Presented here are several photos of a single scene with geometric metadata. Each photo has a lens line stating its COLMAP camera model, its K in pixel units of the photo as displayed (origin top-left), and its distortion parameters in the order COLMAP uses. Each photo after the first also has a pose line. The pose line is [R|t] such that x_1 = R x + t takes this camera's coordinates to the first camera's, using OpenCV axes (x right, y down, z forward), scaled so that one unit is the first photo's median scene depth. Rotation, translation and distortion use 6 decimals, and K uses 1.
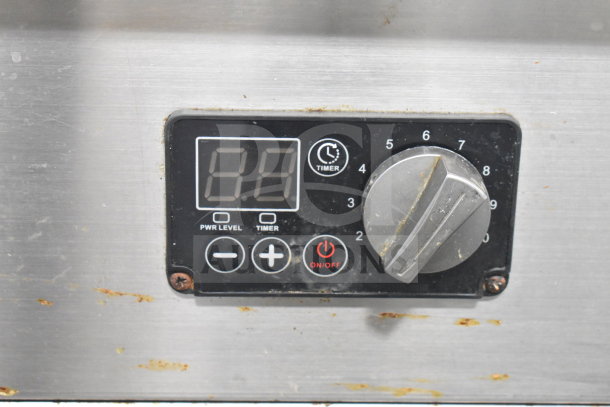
lens RADIAL K [[1350.9, 0, 305.0], [0, 1350.9, 203.5], [0, 0, 1]] dist [-0.027119, -0.041020]
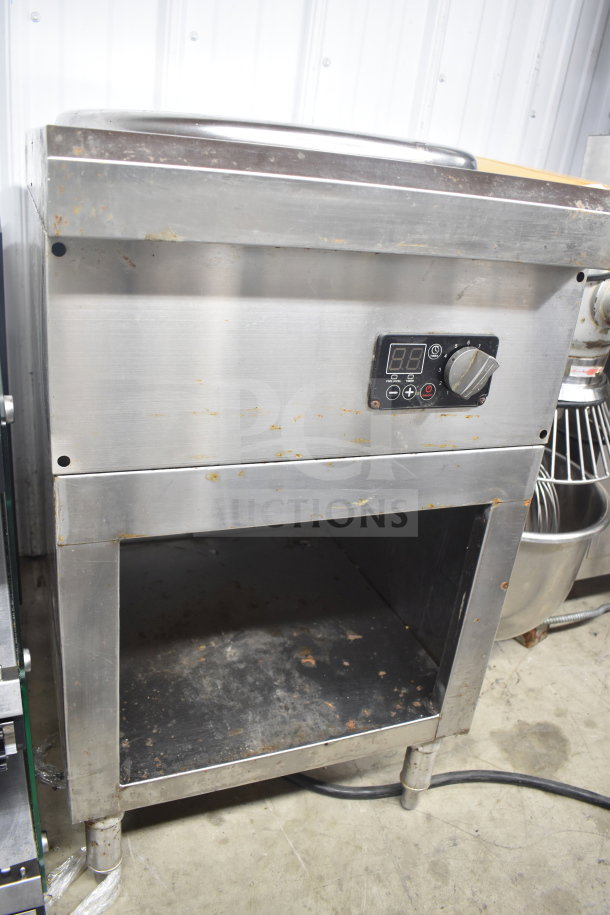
lens RADIAL K [[720.6, 0, 305.0], [0, 720.6, 457.5], [0, 0, 1]] dist [-0.092891, 0.004921]
pose [[0.929109, -0.068259, 0.363451, -0.704616], [0.044423, 0.996301, 0.073552, 0.053490], [-0.367127, -0.052193, 0.928705, -0.163960]]
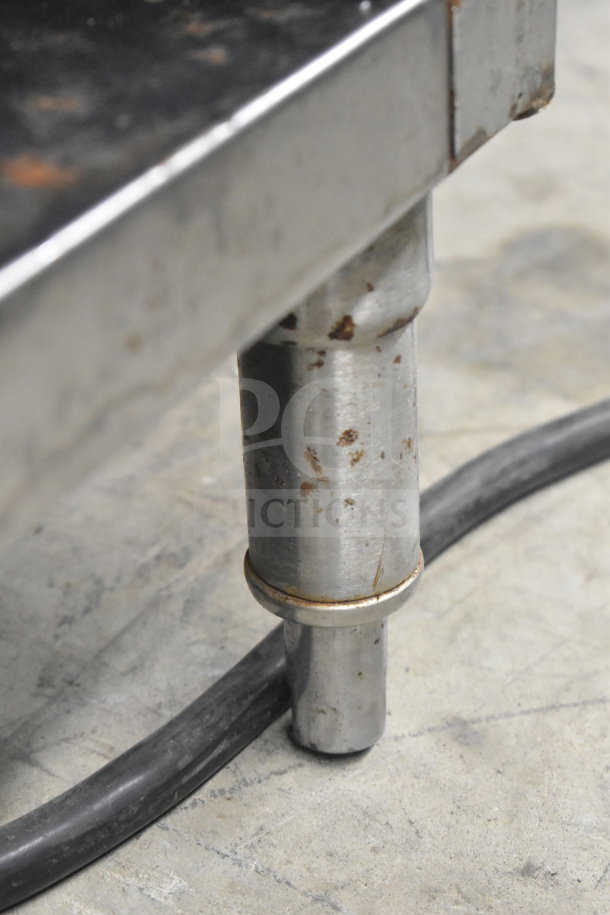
lens RADIAL K [[2112.4, 0, 305.0], [0, 2112.4, 457.5], [0, 0, 1]] dist [0.003848, 0.019216]
pose [[0.459930, -0.457014, 0.761316, -0.524147], [0.346724, 0.881749, 0.319845, 0.734196], [-0.817464, 0.116860, 0.564000, 0.943176]]
